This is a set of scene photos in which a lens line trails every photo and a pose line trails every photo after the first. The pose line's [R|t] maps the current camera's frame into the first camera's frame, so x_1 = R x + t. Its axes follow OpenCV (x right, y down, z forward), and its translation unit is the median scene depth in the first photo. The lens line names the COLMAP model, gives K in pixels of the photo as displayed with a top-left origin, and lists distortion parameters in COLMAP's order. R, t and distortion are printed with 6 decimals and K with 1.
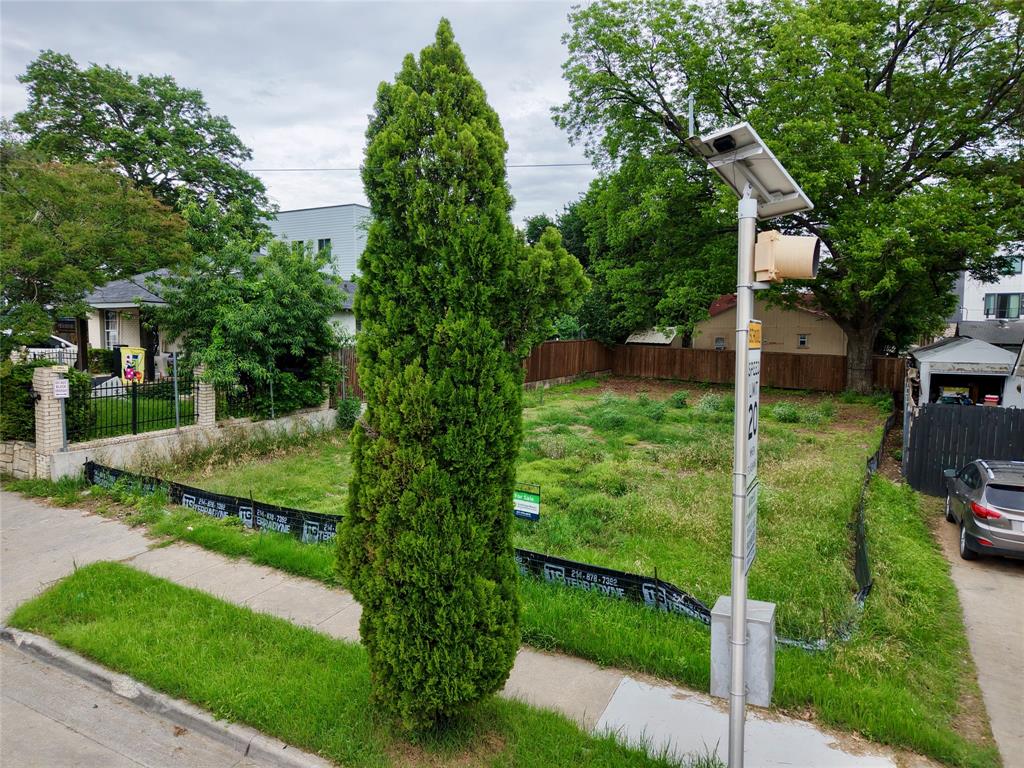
lens RADIAL K [[685.8, 0, 512.7], [0, 685.8, 374.8], [0, 0, 1]] dist [0.010582, -0.008867]
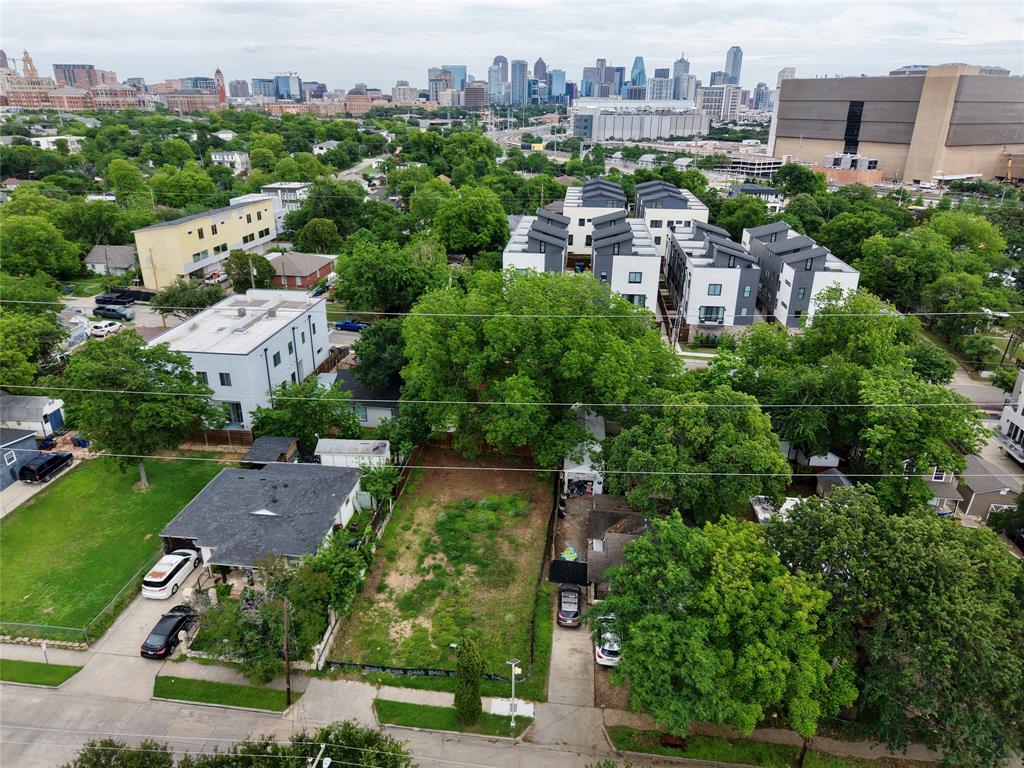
lens RADIAL K [[685.8, 0, 511.7], [0, 685.8, 384.7], [0, 0, 1]] dist [0.010582, -0.008867]
pose [[0.926268, -0.135444, 0.351686, -0.867821], [0.015125, 0.945794, 0.324416, -2.506485], [-0.376563, -0.295177, 0.878106, -2.137463]]
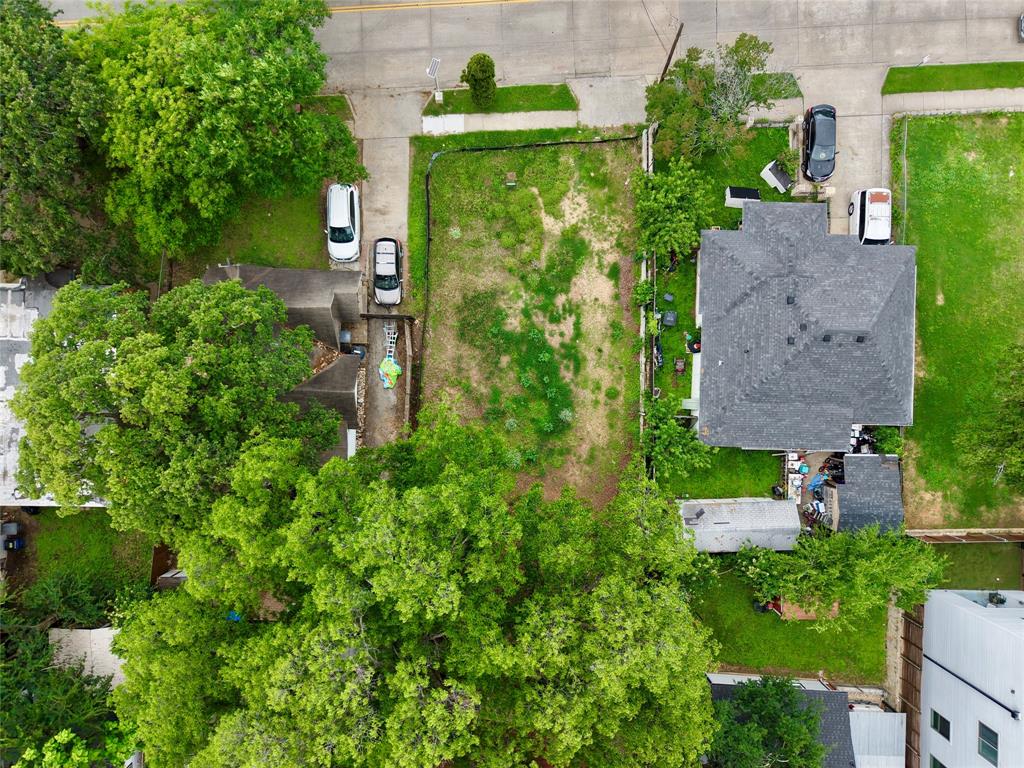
lens RADIAL K [[685.8, 0, 508.2], [0, 685.8, 390.0], [0, 0, 1]] dist [0.010582, -0.008867]
pose [[-0.890877, 0.454101, -0.011390, 0.565865], [-0.043528, -0.060383, 0.997226, -3.503182], [0.452153, 0.888902, 0.073560, 1.715130]]
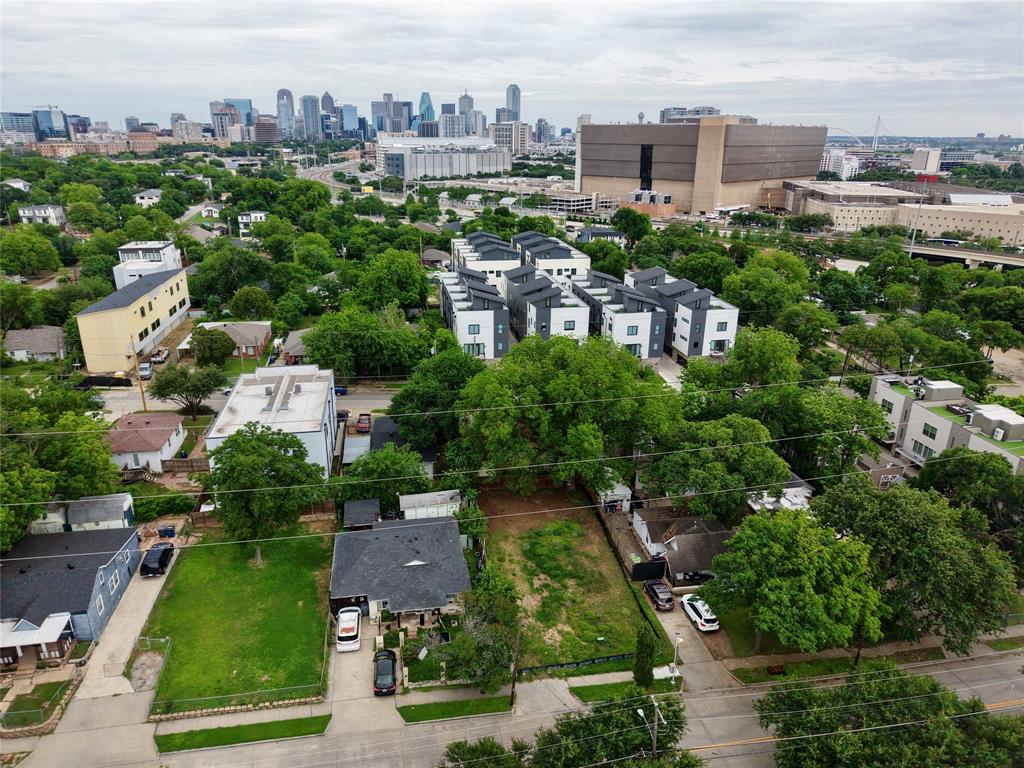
lens RADIAL K [[685.8, 0, 511.3], [0, 685.8, 383.7], [0, 0, 1]] dist [0.010582, -0.008867]
pose [[0.781151, -0.205900, 0.589413, -3.129397], [0.032154, 0.956069, 0.291371, -3.134854], [-0.623513, -0.208653, 0.753455, -2.026096]]
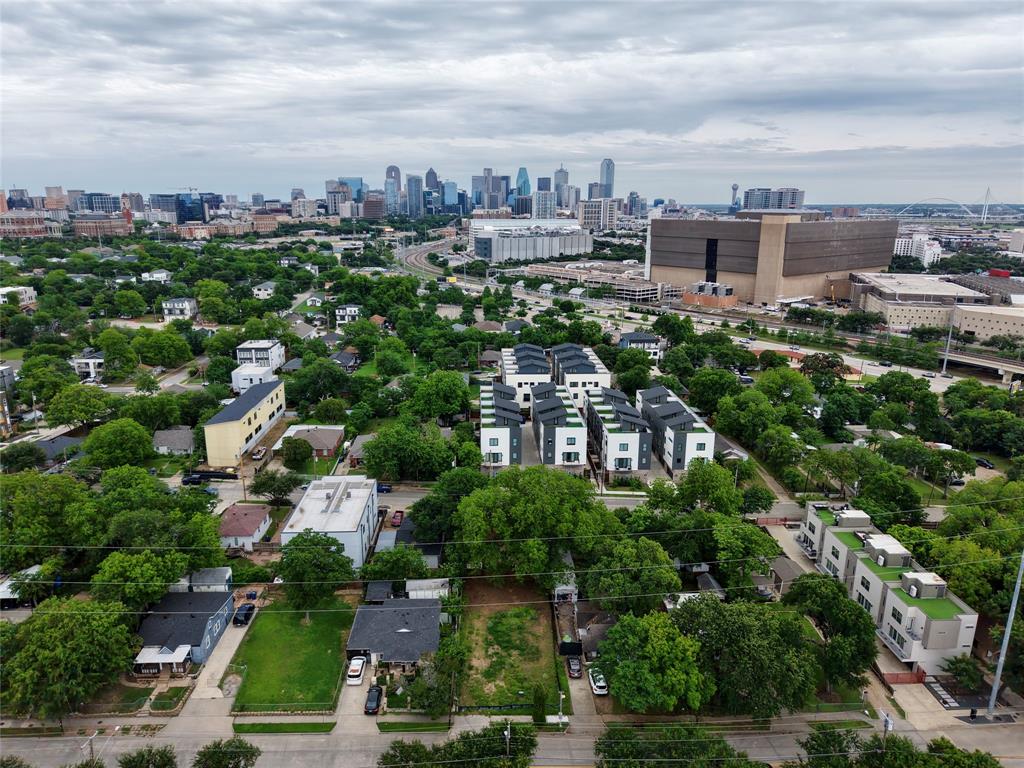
lens RADIAL K [[685.8, 0, 512.6], [0, 685.8, 383.2], [0, 0, 1]] dist [0.010582, -0.008867]
pose [[0.857098, -0.125692, 0.499584, -3.420503], [0.026747, 0.979328, 0.200505, -4.667313], [-0.514458, -0.158490, 0.842742, -4.774574]]
